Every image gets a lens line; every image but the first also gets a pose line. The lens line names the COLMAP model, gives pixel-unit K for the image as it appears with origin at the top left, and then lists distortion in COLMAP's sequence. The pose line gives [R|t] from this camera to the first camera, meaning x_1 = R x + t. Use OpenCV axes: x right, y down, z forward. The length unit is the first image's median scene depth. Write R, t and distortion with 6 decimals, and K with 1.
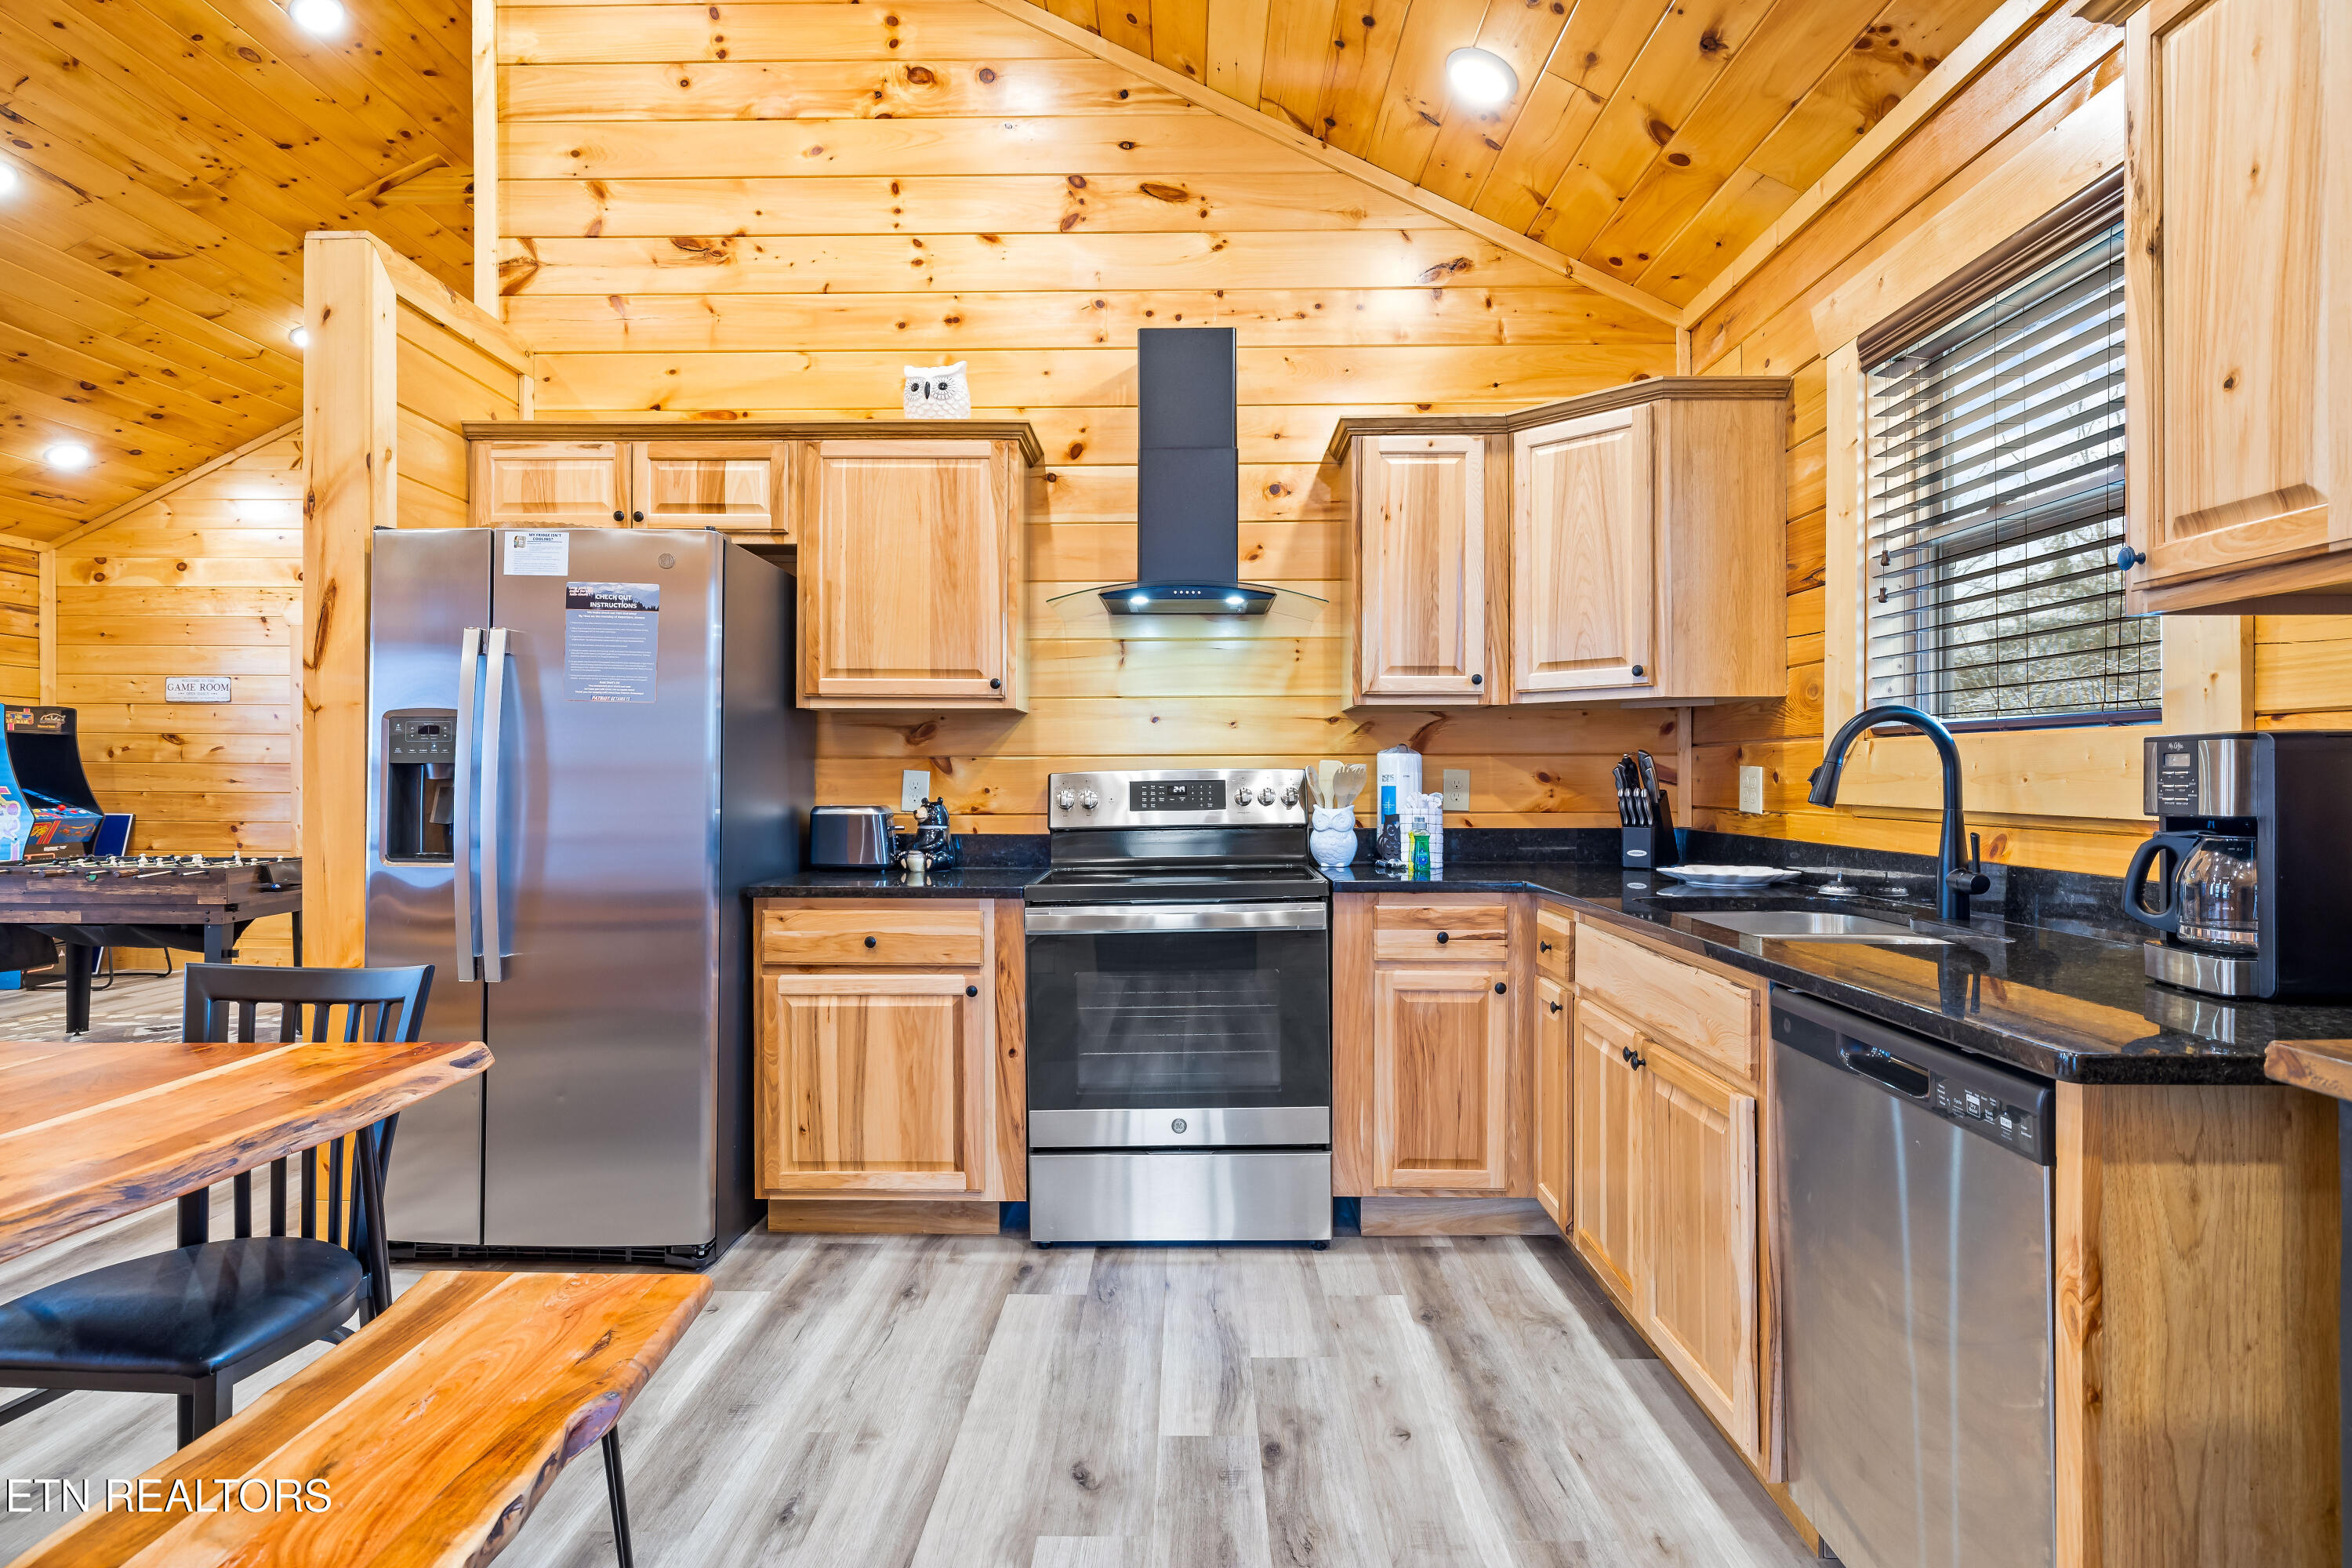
lens RADIAL K [[1281.9, 0, 1179.8], [0, 1281.9, 776.3], [0, 0, 1]] dist [-0.003742, 0.001034]
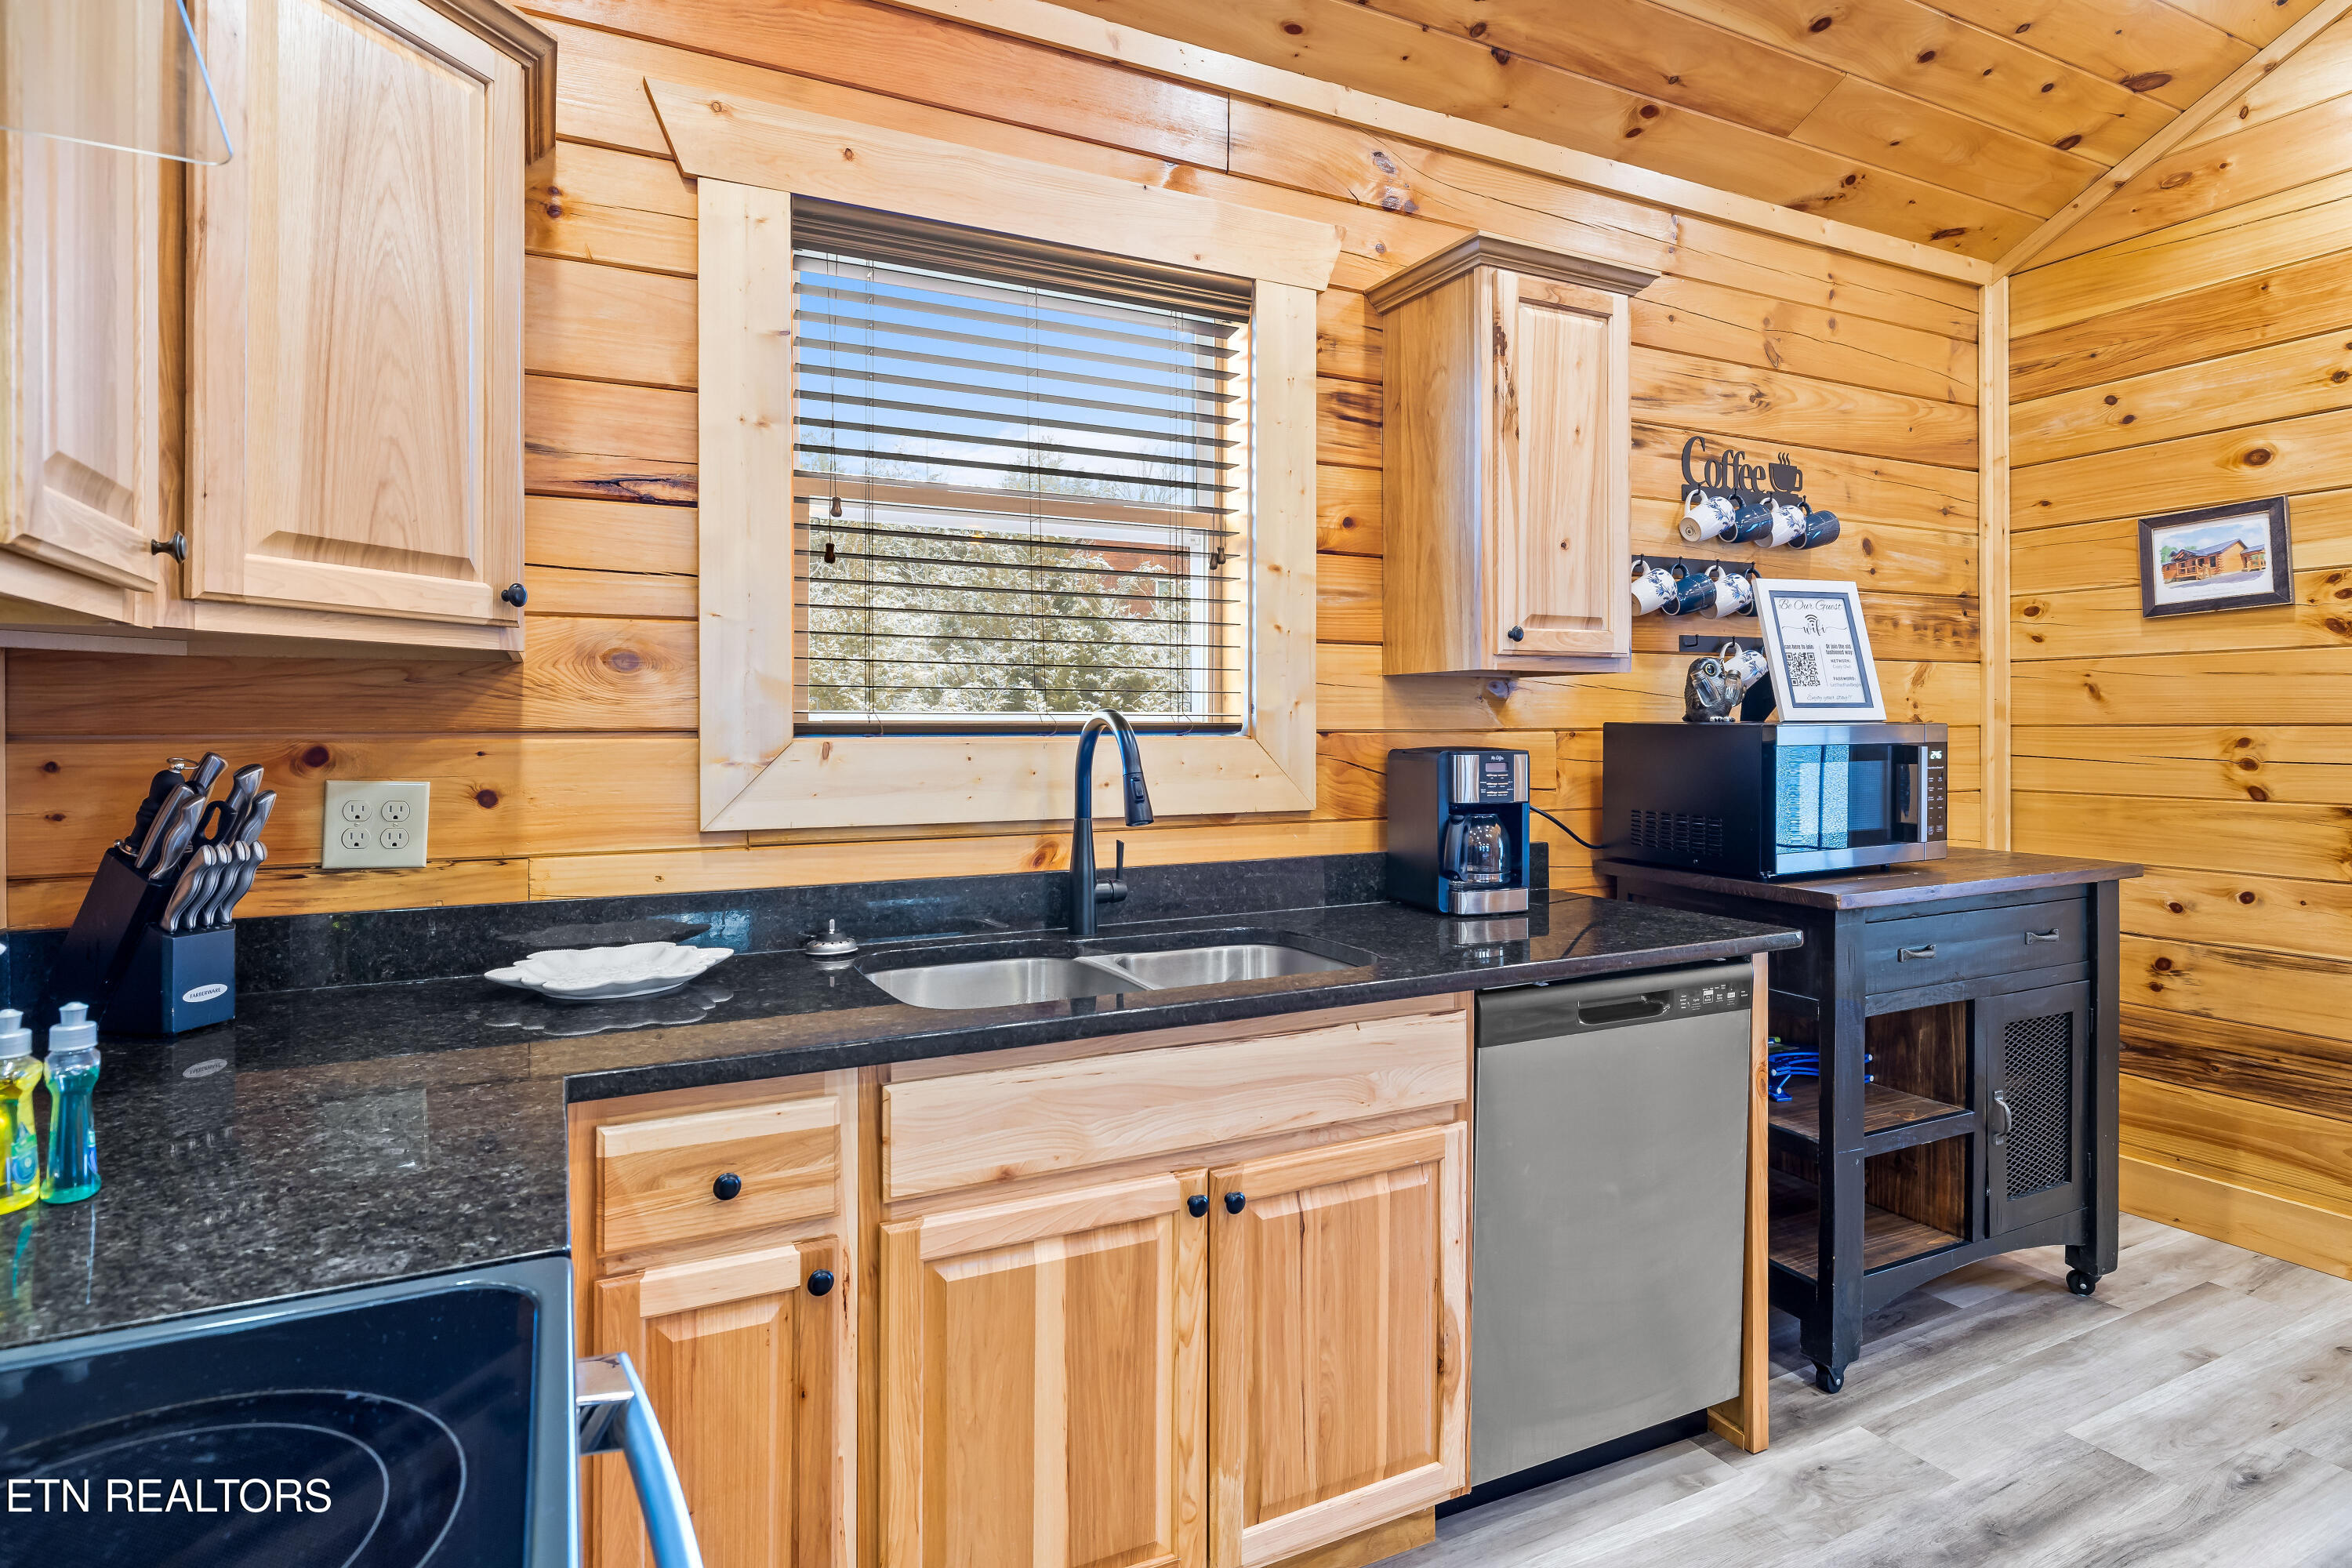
lens RADIAL K [[1229.4, 0, 1173.4], [0, 1229.4, 727.7], [0, 0, 1]] dist [-0.003147, -0.000063]
pose [[-0.459155, -0.002457, 0.888353, -0.220562], [0.002776, 0.999987, 0.004201, -0.041307], [-0.888352, 0.004395, -0.459142, 1.244500]]
